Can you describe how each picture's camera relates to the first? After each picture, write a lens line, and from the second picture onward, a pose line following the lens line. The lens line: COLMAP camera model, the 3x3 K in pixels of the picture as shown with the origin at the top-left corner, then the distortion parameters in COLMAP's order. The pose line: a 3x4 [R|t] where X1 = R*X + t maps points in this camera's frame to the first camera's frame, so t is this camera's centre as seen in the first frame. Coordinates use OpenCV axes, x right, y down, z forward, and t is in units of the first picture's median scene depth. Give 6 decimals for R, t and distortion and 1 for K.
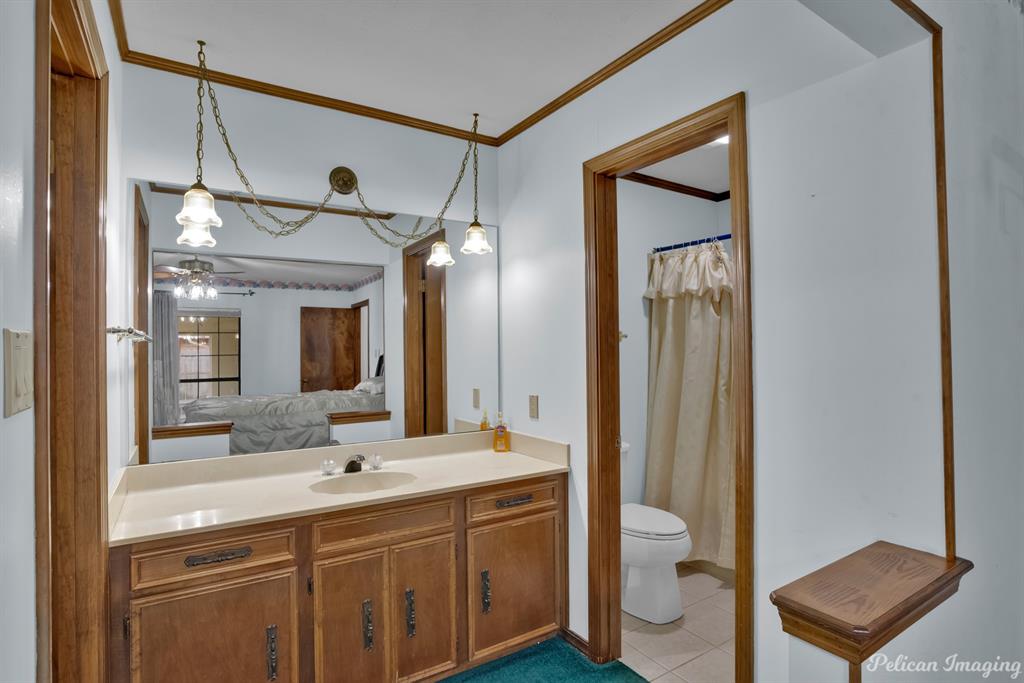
lens RADIAL K [[519.7, 0, 512.4], [0, 519.7, 342.2], [0, 0, 1]] dist [-0.054902, 0.023761]
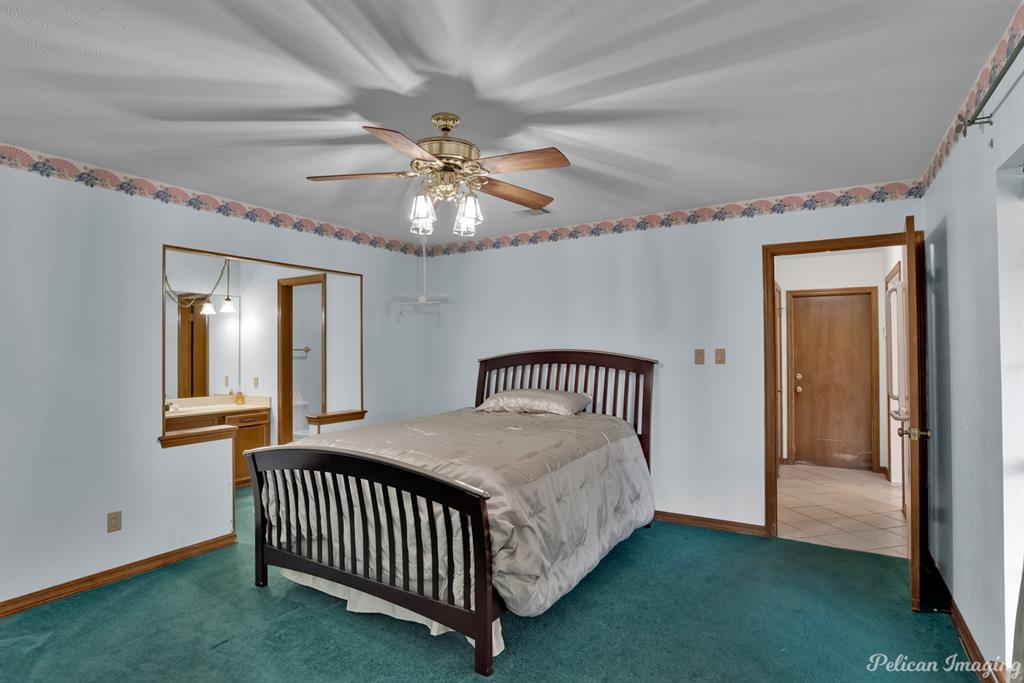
lens RADIAL K [[519.7, 0, 512.4], [0, 519.7, 342.2], [0, 0, 1]] dist [-0.054902, 0.023761]
pose [[0.902768, 0.012877, 0.429934, 0.081588], [-0.008796, 0.999895, -0.011479, -0.029211], [-0.430037, 0.006581, 0.902787, -1.385609]]
